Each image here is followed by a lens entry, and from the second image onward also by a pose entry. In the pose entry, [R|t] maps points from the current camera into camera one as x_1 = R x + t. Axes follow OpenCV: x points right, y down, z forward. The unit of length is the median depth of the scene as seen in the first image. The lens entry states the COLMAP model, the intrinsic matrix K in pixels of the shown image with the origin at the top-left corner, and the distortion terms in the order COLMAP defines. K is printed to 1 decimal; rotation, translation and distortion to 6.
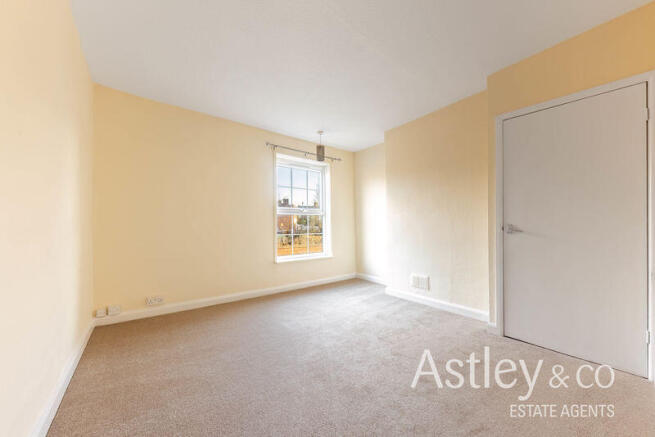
lens RADIAL K [[218.0, 0, 327.8], [0, 218.0, 218.8], [0, 0, 1]] dist [0.001892, 0.000055]
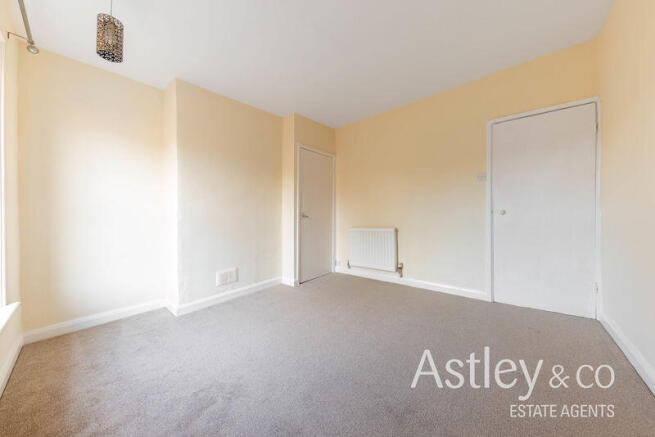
lens RADIAL K [[218.0, 0, 328.6], [0, 218.0, 219.0], [0, 0, 1]] dist [0.001892, 0.000055]
pose [[-0.177929, -0.007657, 0.984013, -0.558667], [-0.006645, 0.999956, 0.006580, 0.038541], [-0.984021, -0.005368, -0.177972, 0.763236]]
